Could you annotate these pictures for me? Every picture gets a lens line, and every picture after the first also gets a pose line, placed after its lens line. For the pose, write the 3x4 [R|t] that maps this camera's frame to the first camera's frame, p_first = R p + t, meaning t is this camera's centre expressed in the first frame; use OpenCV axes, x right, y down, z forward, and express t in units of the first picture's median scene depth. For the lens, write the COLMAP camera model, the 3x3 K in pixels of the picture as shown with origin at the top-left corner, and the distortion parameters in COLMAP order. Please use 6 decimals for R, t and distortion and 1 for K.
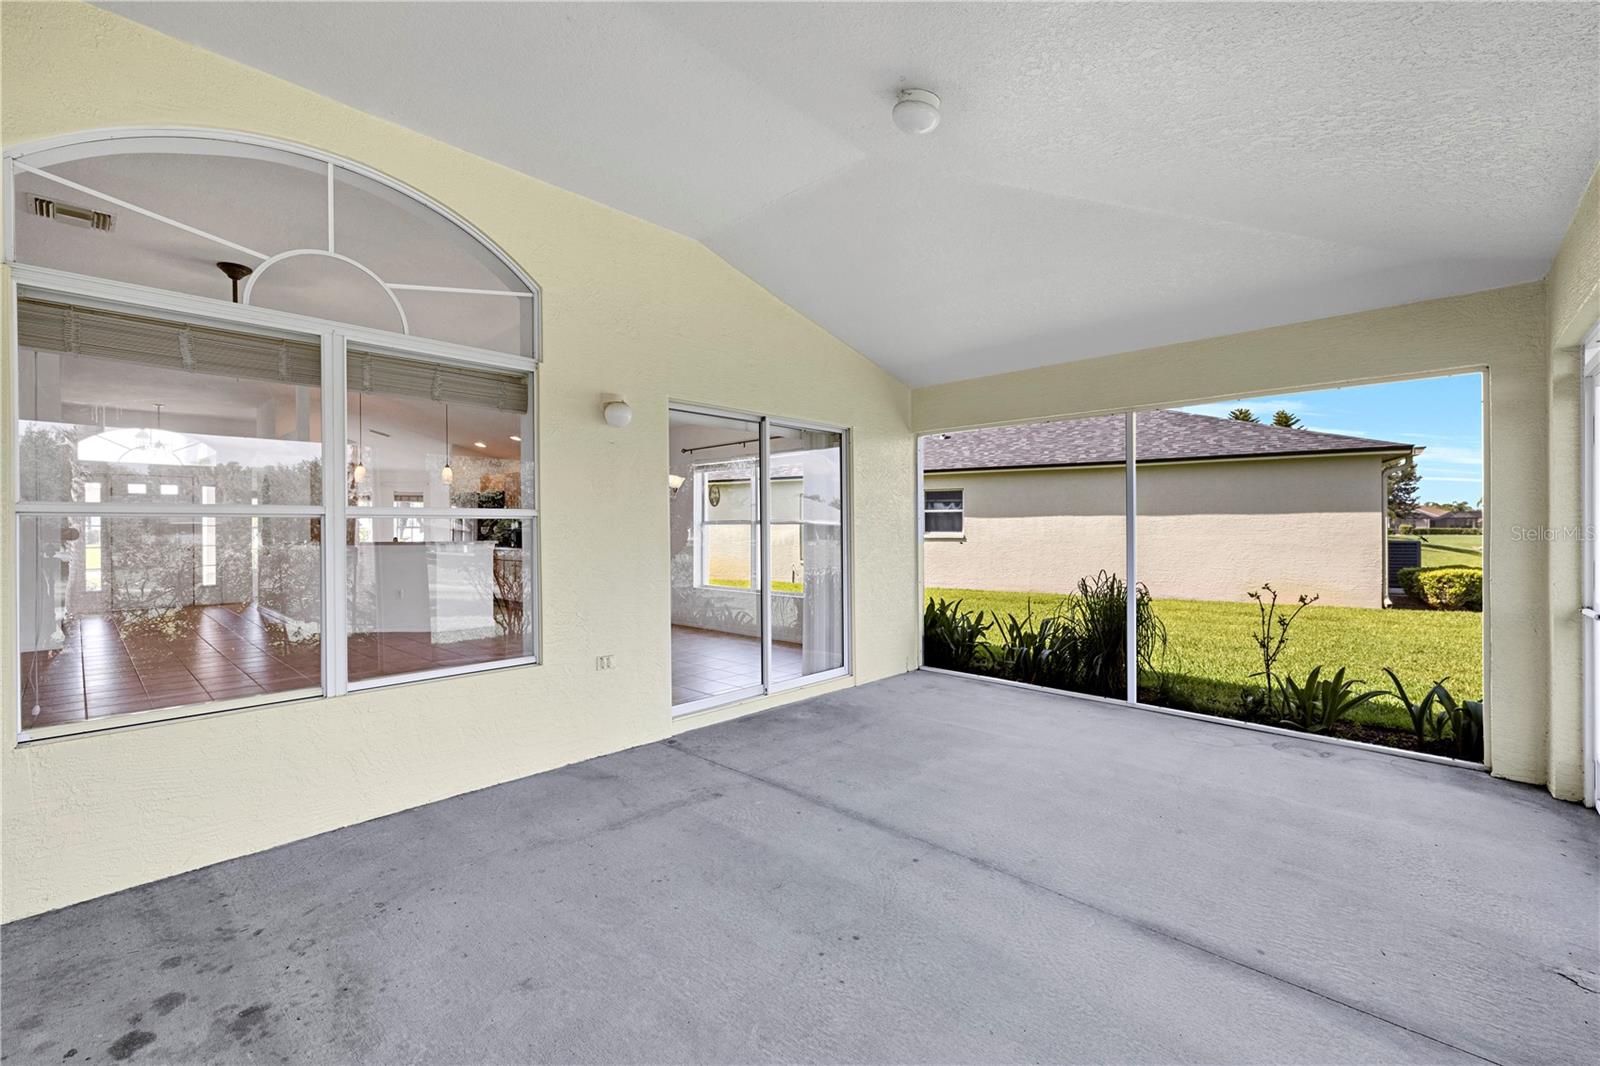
lens RADIAL K [[681.7, 0, 782.8], [0, 681.7, 531.0], [0, 0, 1]] dist [0.004797, -0.000641]
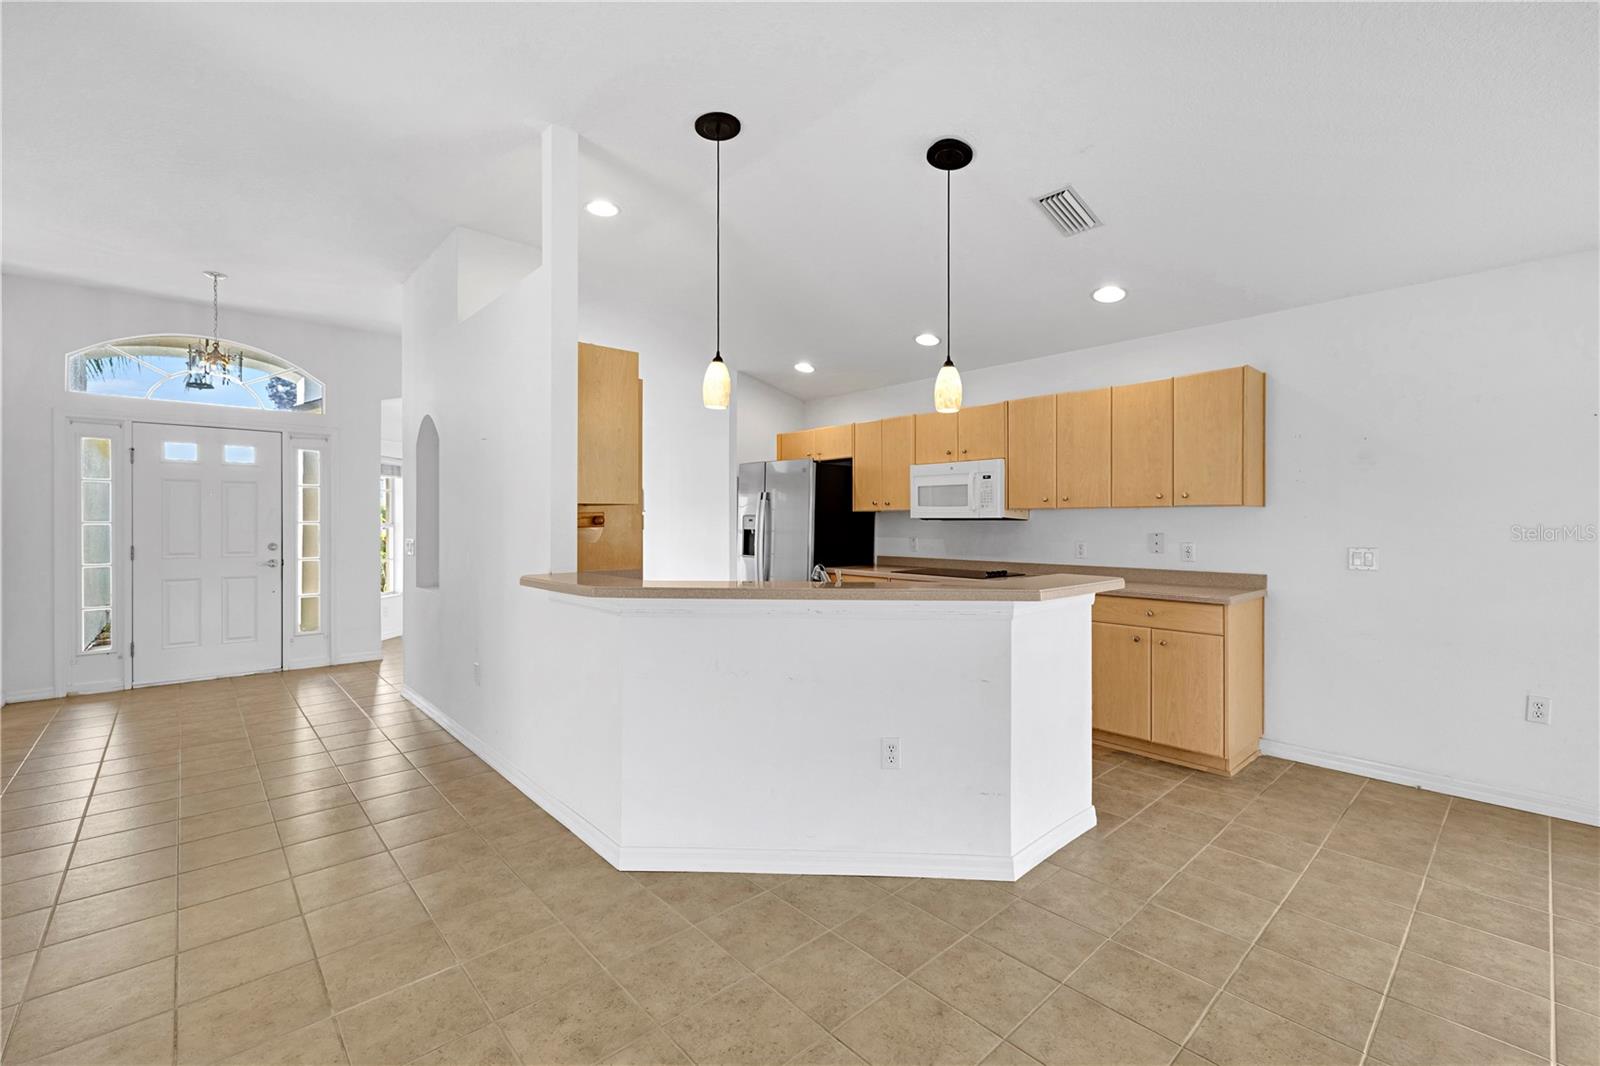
lens RADIAL K [[681.7, 0, 796.3], [0, 681.7, 520.4], [0, 0, 1]] dist [0.004797, -0.000641]
pose [[0.997214, 0.006687, -0.074299, -1.148105], [-0.007365, 0.999934, -0.008856, -0.024484], [0.074235, 0.009378, 0.997197, 1.350267]]
